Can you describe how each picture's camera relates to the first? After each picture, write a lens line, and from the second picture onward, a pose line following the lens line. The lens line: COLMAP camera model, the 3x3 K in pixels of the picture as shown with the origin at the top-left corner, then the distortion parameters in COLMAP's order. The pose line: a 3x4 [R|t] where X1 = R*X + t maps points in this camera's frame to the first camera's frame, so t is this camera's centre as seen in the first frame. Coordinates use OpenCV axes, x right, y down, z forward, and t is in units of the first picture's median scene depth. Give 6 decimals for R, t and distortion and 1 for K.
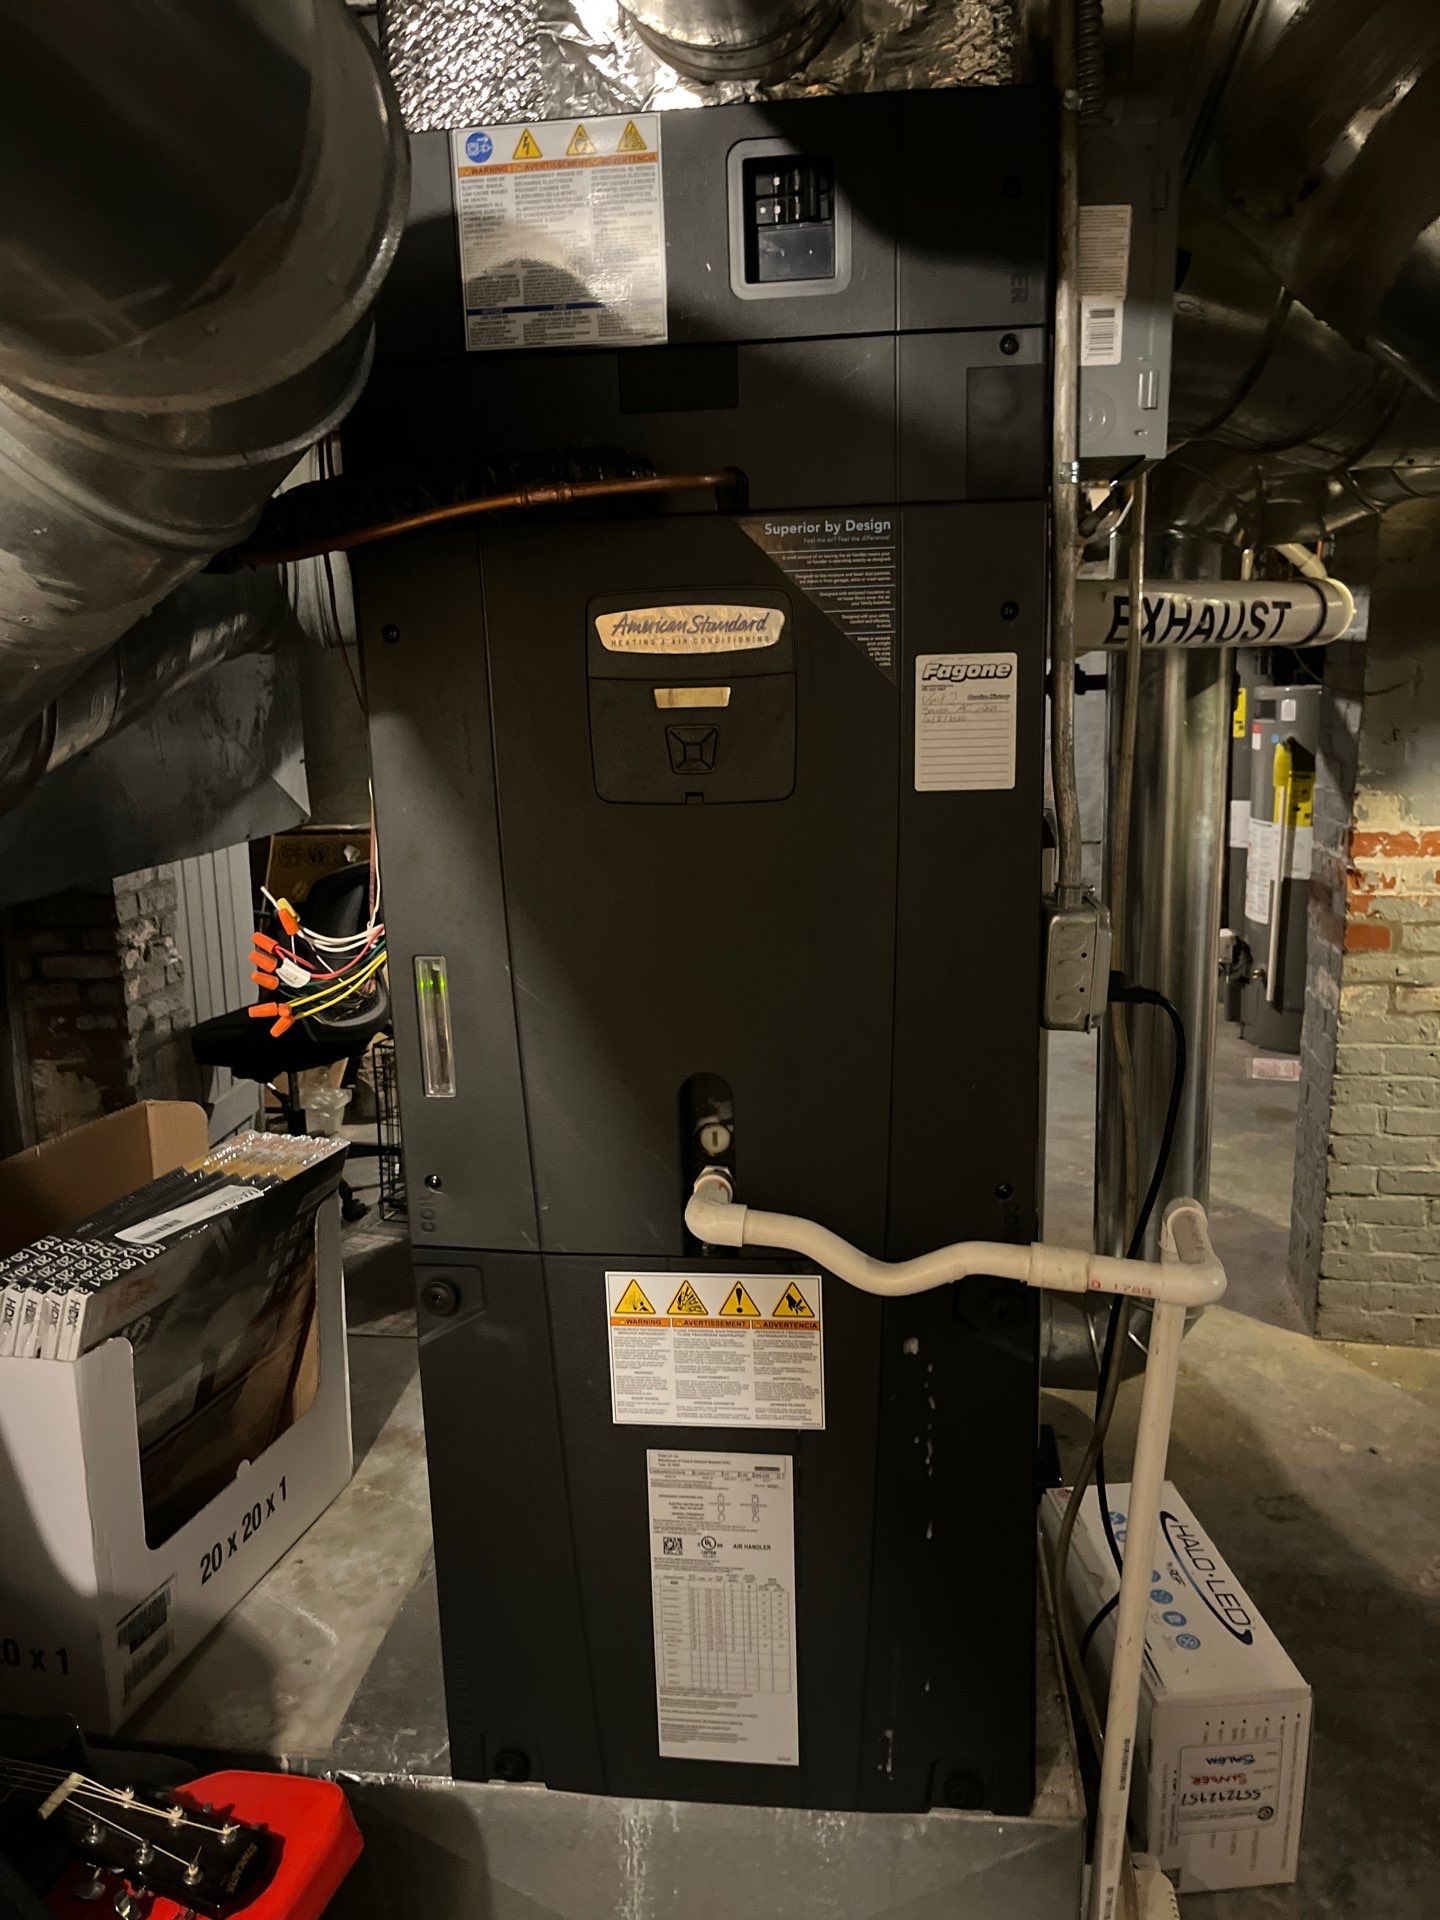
lens RADIAL K [[1476.1, 0, 720.0], [0, 1476.1, 960.0], [0, 0, 1]] dist [0.077800, -0.113232]
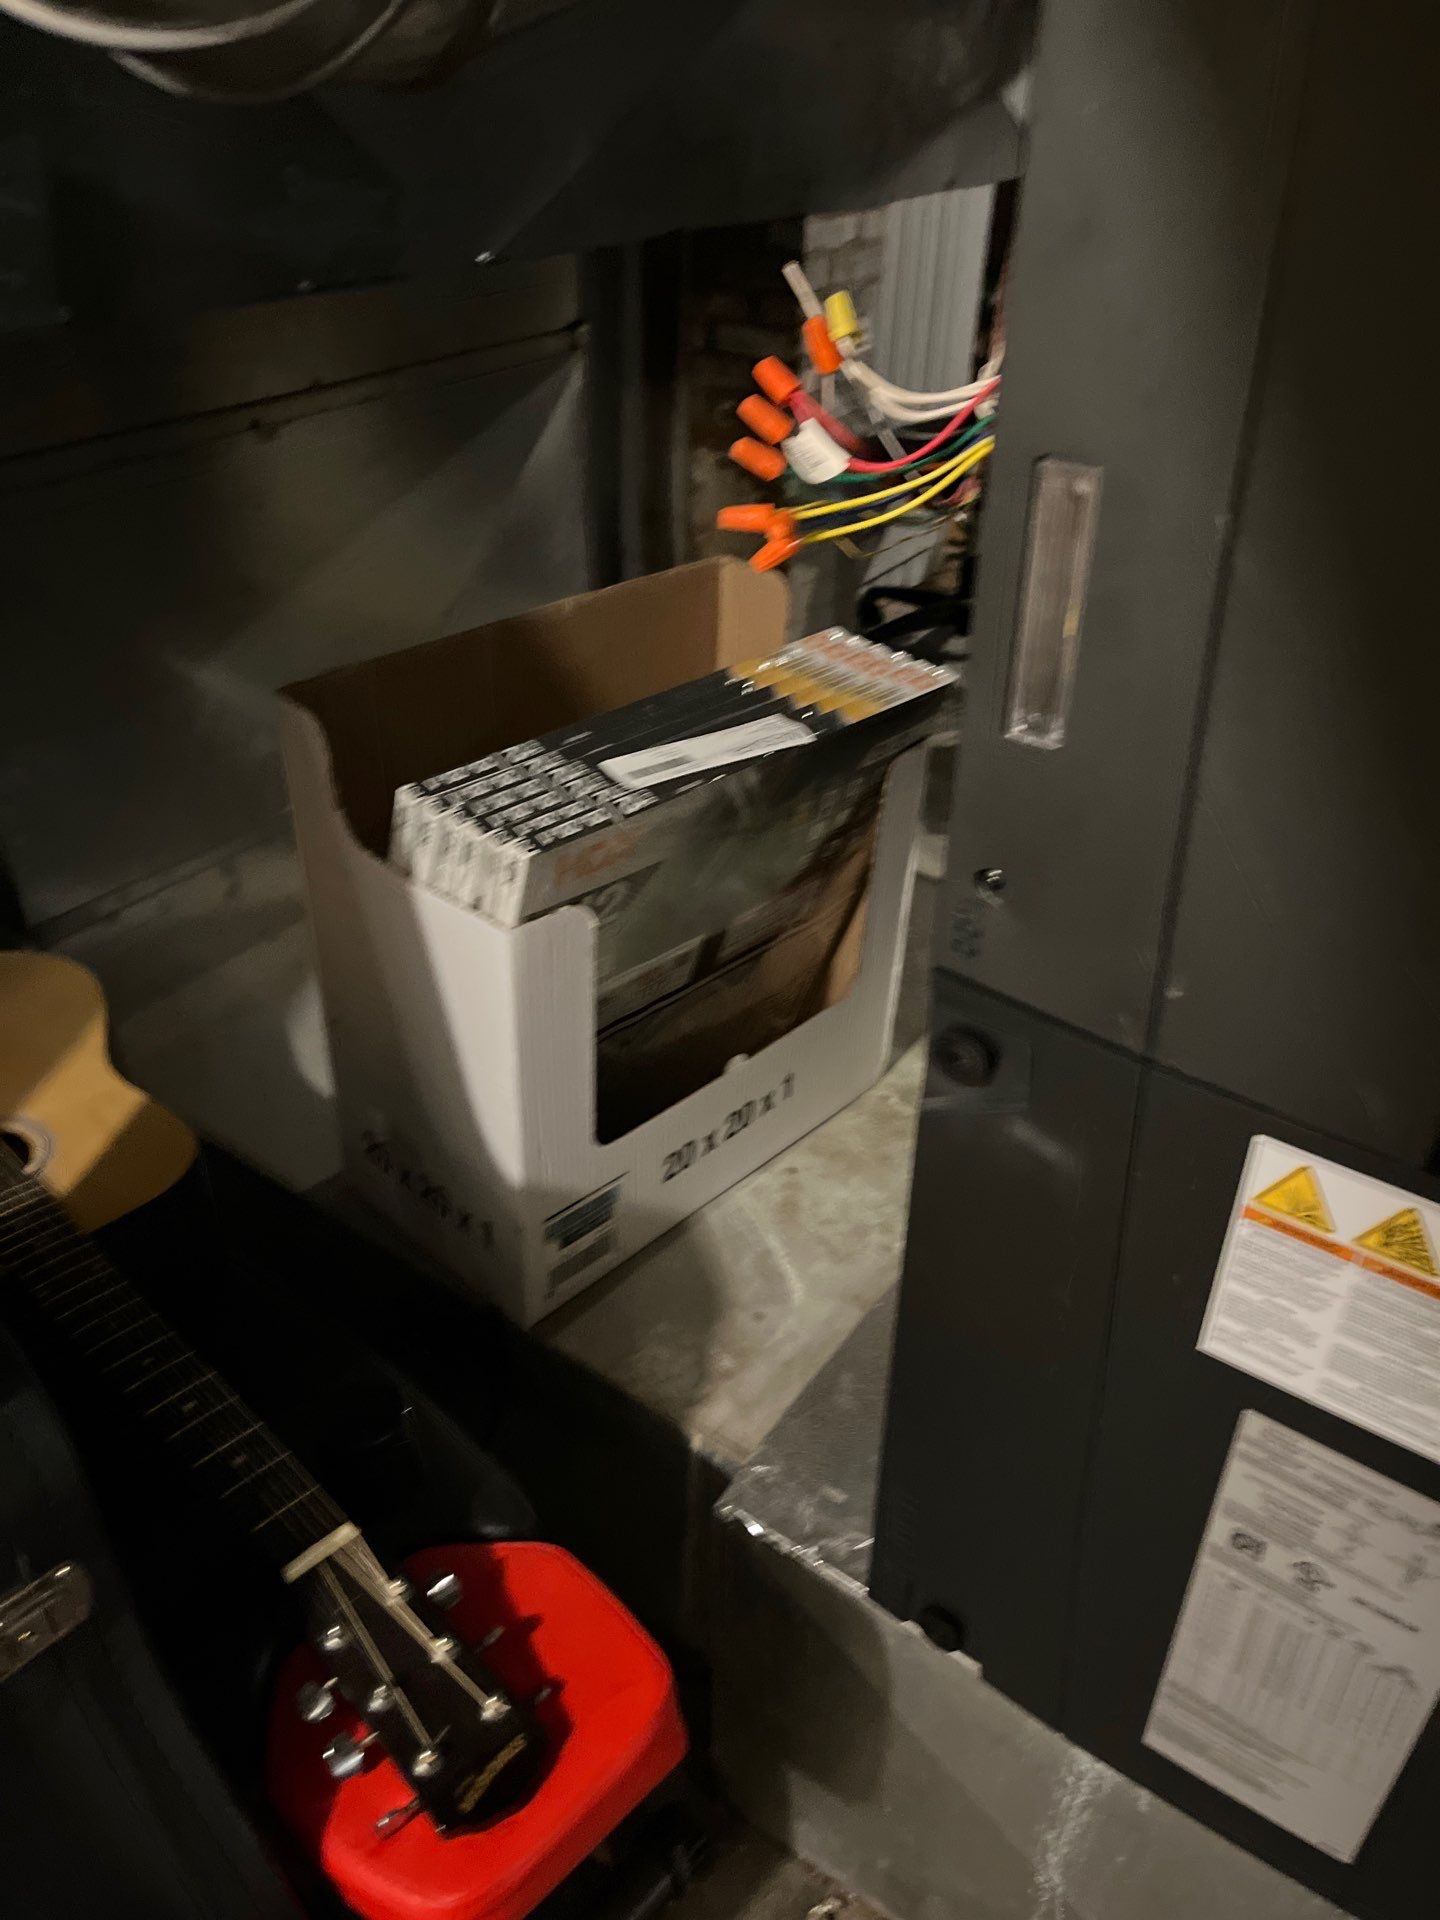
lens RADIAL K [[1476.1, 0, 720.0], [0, 1476.1, 960.0], [0, 0, 1]] dist [0.077800, -0.113232]
pose [[0.876578, 0.300642, -0.375800, -0.051782], [-0.139717, 0.906211, 0.399075, -0.026298], [0.460533, -0.297315, 0.836369, 0.389138]]
